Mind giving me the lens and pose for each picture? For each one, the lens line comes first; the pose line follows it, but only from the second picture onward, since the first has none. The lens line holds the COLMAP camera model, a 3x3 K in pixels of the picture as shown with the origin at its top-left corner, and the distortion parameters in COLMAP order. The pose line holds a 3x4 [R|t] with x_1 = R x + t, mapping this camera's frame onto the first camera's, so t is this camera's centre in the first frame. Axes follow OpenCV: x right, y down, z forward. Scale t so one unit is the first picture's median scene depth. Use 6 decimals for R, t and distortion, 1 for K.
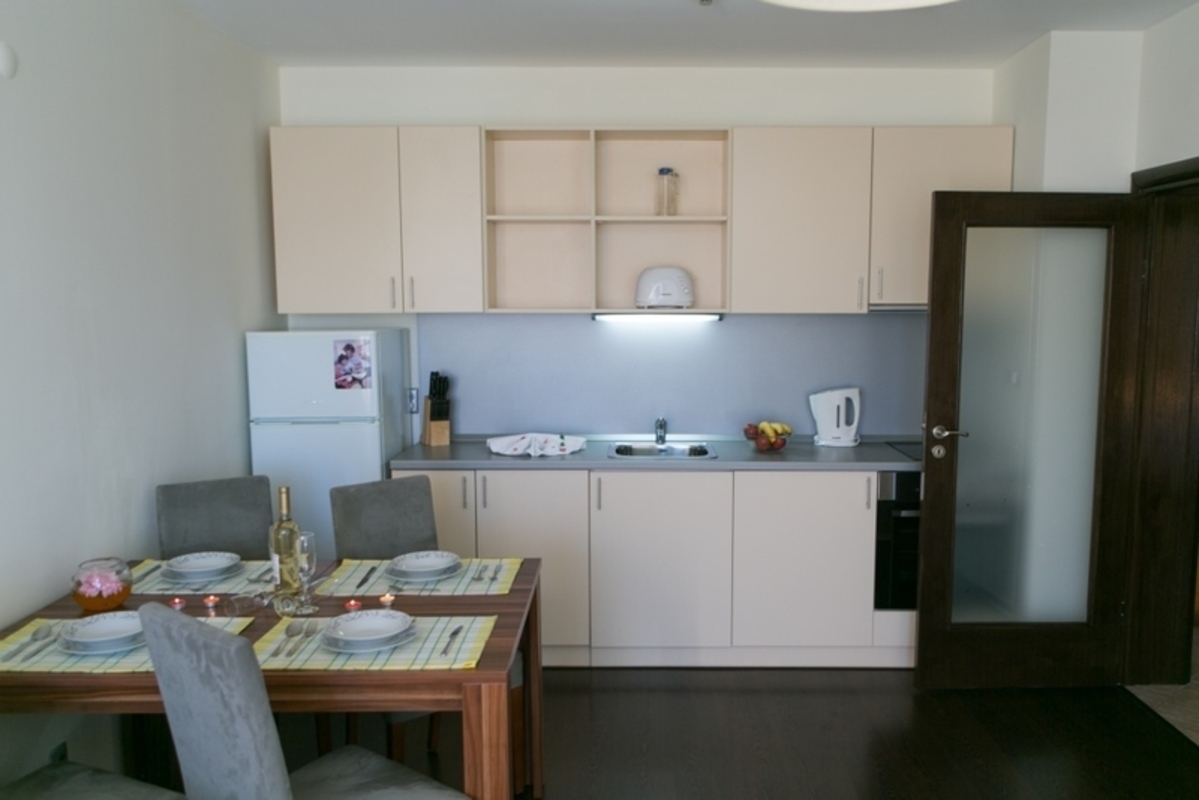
lens RADIAL K [[945.1, 0, 613.2], [0, 945.1, 403.2], [0, 0, 1]] dist [-0.010788, -0.003501]
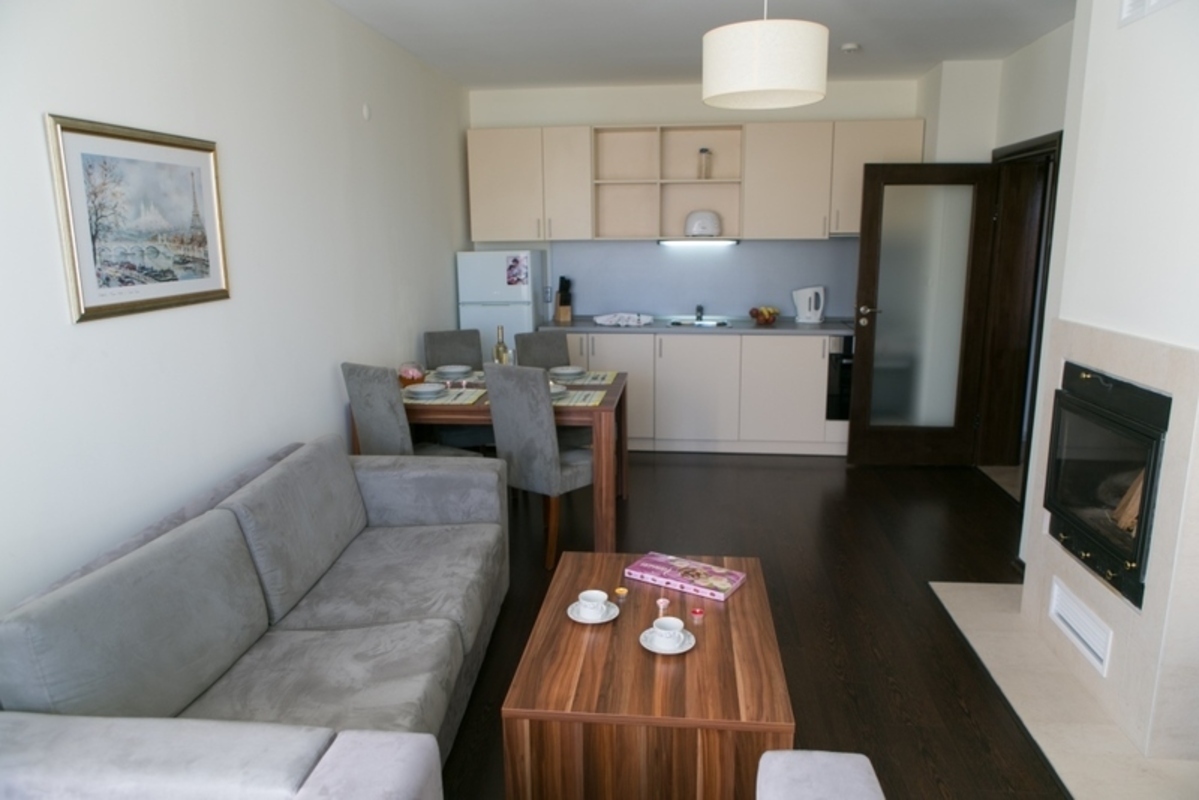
lens RADIAL K [[790.4, 0, 599.5], [0, 790.4, 400.0], [0, 0, 1]] dist [-0.032487, 0.000702]
pose [[0.995036, 0.012901, -0.098672, 0.016603], [-0.003529, 0.995512, 0.094571, 0.054053], [0.099449, -0.093753, 0.990616, -0.405918]]
